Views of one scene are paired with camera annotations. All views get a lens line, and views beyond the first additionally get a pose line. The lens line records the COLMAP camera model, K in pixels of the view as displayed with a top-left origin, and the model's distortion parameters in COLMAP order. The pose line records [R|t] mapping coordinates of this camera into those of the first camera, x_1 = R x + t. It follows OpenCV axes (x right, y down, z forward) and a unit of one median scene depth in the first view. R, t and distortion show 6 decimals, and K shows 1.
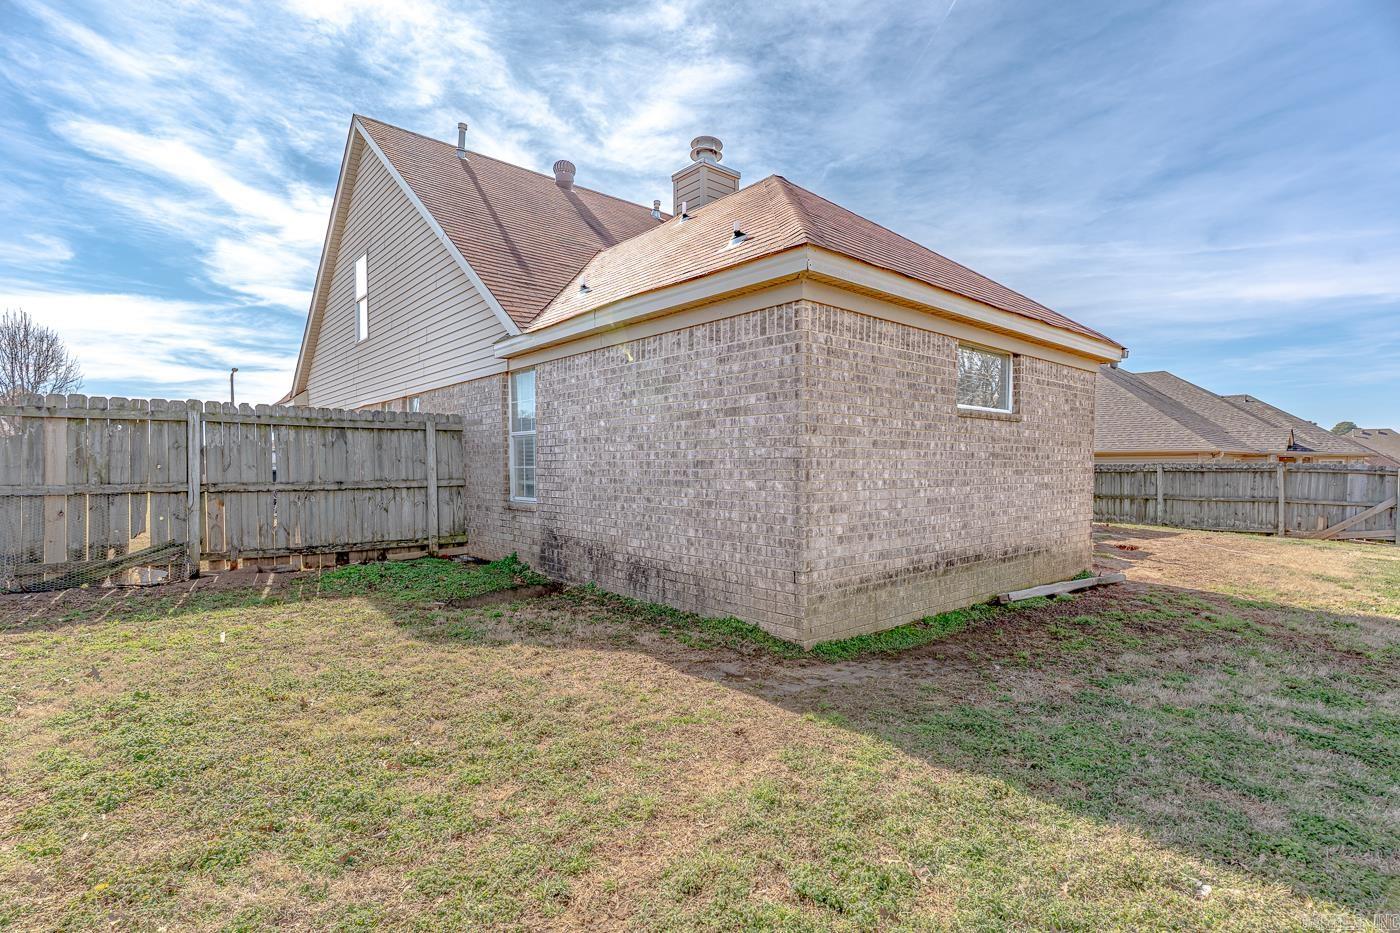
lens RADIAL K [[661.6, 0, 690.4], [0, 661.6, 466.2], [0, 0, 1]] dist [0.000354, -0.000252]
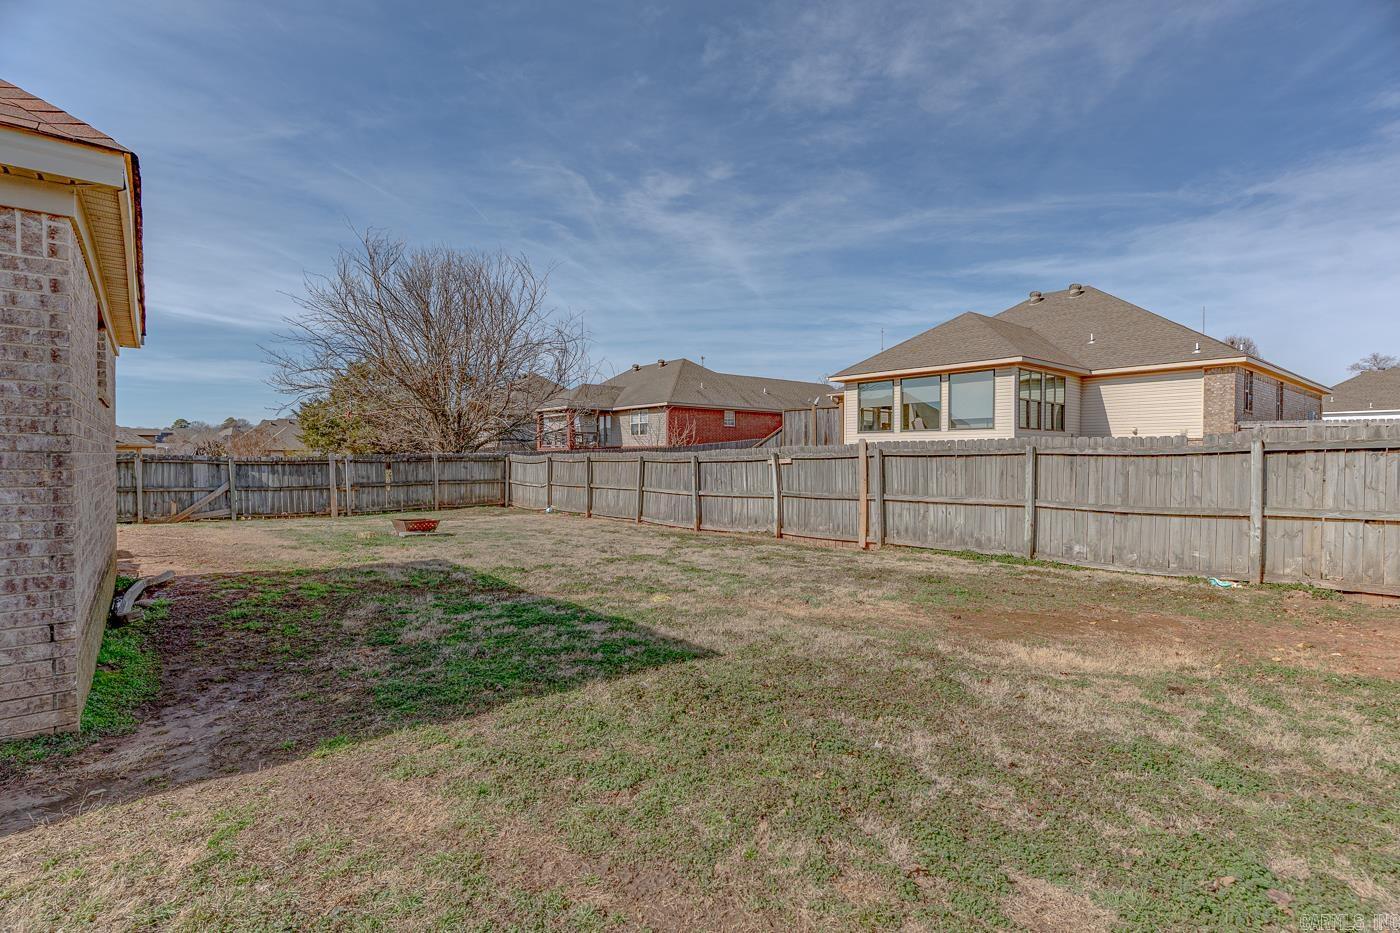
lens RADIAL K [[661.6, 0, 690.4], [0, 661.6, 466.2], [0, 0, 1]] dist [0.000354, -0.000252]
pose [[0.019015, -0.014370, 0.999716, -0.565179], [-0.002669, 0.999892, 0.014424, -0.012129], [-0.999816, -0.002942, 0.018975, 0.411280]]
